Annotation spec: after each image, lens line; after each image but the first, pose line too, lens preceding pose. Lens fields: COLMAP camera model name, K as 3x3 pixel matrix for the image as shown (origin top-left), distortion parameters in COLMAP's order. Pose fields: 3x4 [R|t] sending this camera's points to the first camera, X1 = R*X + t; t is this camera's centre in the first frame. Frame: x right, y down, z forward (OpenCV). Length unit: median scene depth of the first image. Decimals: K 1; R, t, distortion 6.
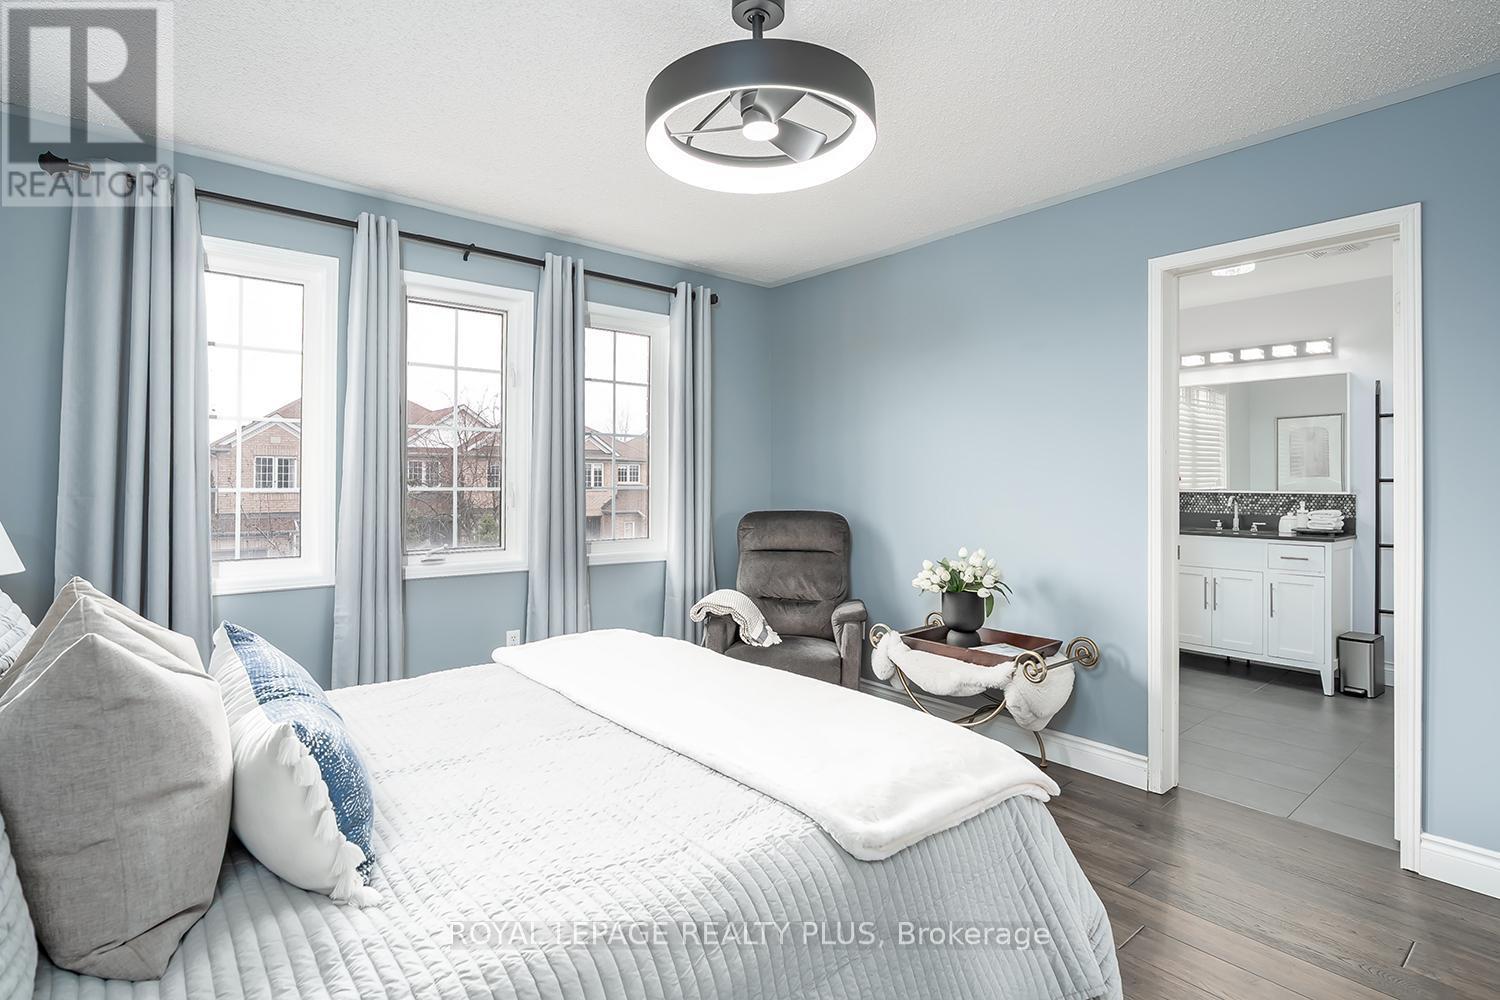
lens RADIAL K [[721.5, 0, 756.4], [0, 721.5, 484.7], [0, 0, 1]] dist [-0.001913, 0.000189]
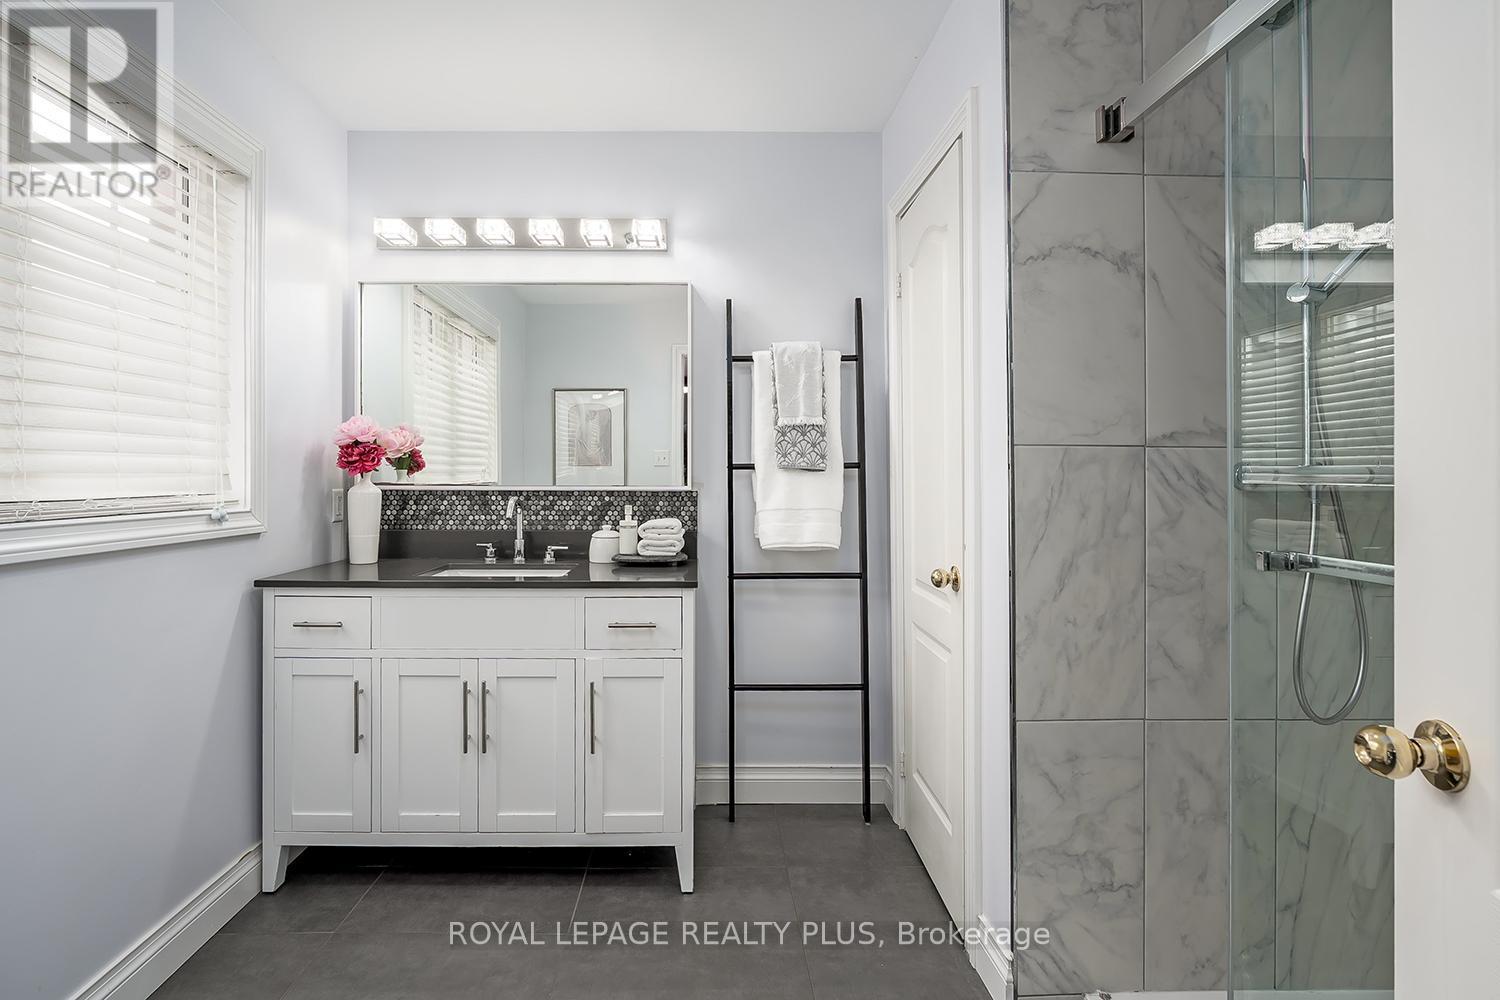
lens RADIAL K [[721.5, 0, 756.4], [0, 721.5, 484.7], [0, 0, 1]] dist [-0.001913, 0.000189]
pose [[0.597889, -0.006270, 0.801555, 0.374683], [0.003147, 0.999980, 0.005475, 0.005313], [-0.801573, -0.000751, 0.597896, 0.590413]]
